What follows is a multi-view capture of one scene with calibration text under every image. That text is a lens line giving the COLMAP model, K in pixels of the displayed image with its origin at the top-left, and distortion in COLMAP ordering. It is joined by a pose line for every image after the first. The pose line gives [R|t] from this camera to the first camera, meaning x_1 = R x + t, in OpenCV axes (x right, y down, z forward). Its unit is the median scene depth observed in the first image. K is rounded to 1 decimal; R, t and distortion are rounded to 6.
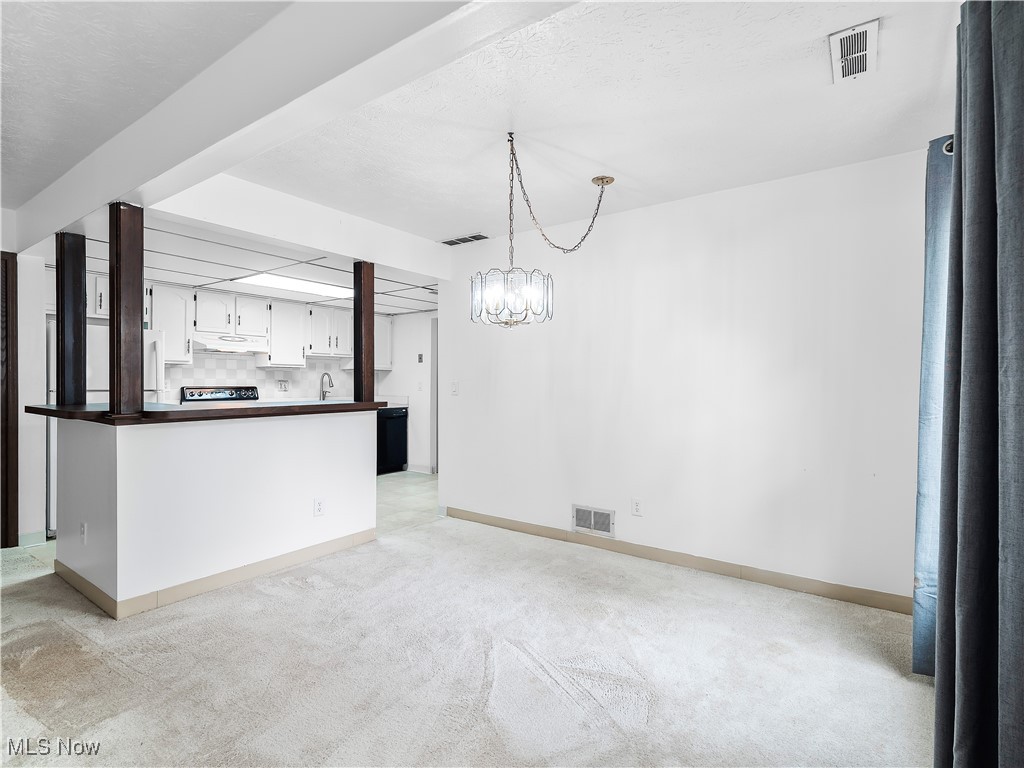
lens RADIAL K [[505.5, 0, 510.9], [0, 505.5, 379.3], [0, 0, 1]] dist [-0.000003, -0.001202]
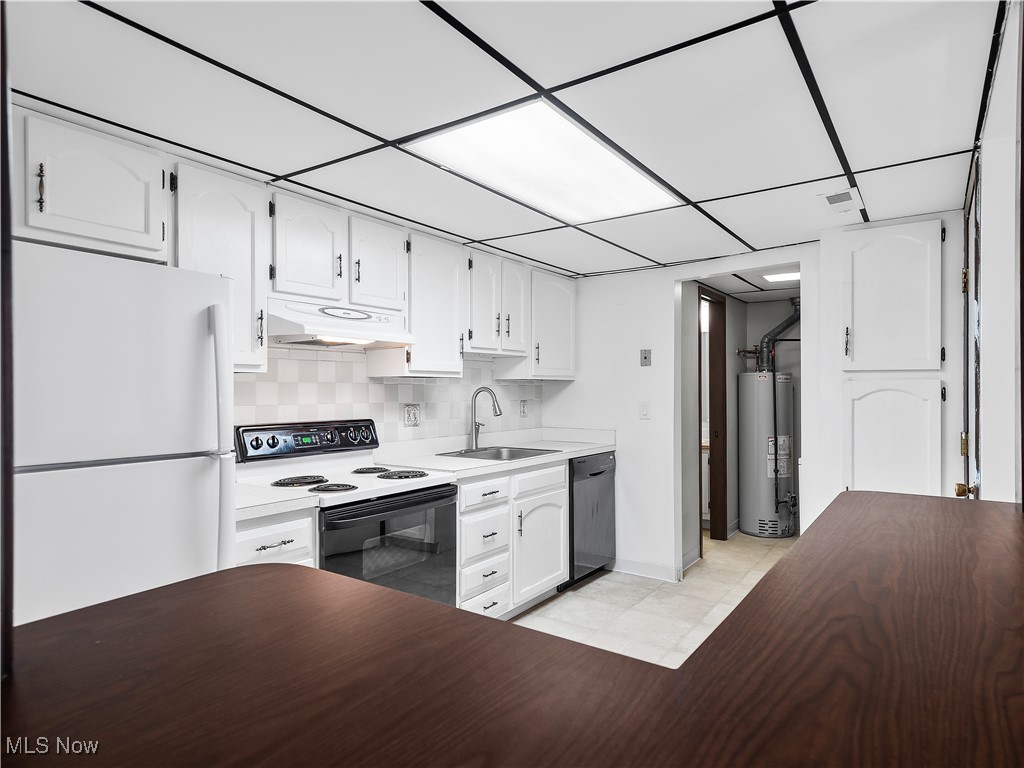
lens RADIAL K [[600.8, 0, 508.3], [0, 600.8, 385.4], [0, 0, 1]] dist [0.001501, -0.000129]
pose [[0.999919, -0.002713, -0.012440, -0.427132], [0.002739, 0.999994, 0.002141, -0.020240], [0.012434, -0.002175, 0.999920, 0.516179]]
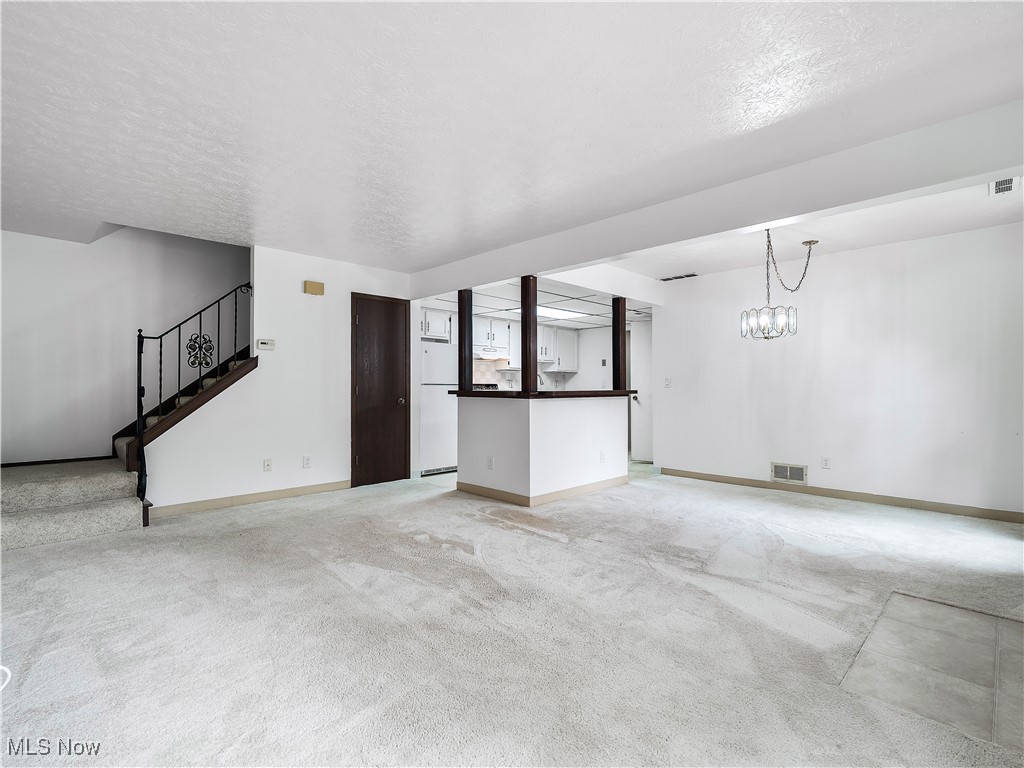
lens RADIAL K [[485.5, 0, 511.3], [0, 485.5, 381.6], [0, 0, 1]] dist [-0.003880, -0.001236]
pose [[0.984239, -0.004927, -0.176775, -0.263193], [0.003527, 0.999960, -0.008231, 0.021469], [0.176808, 0.007478, 0.984217, -0.351339]]
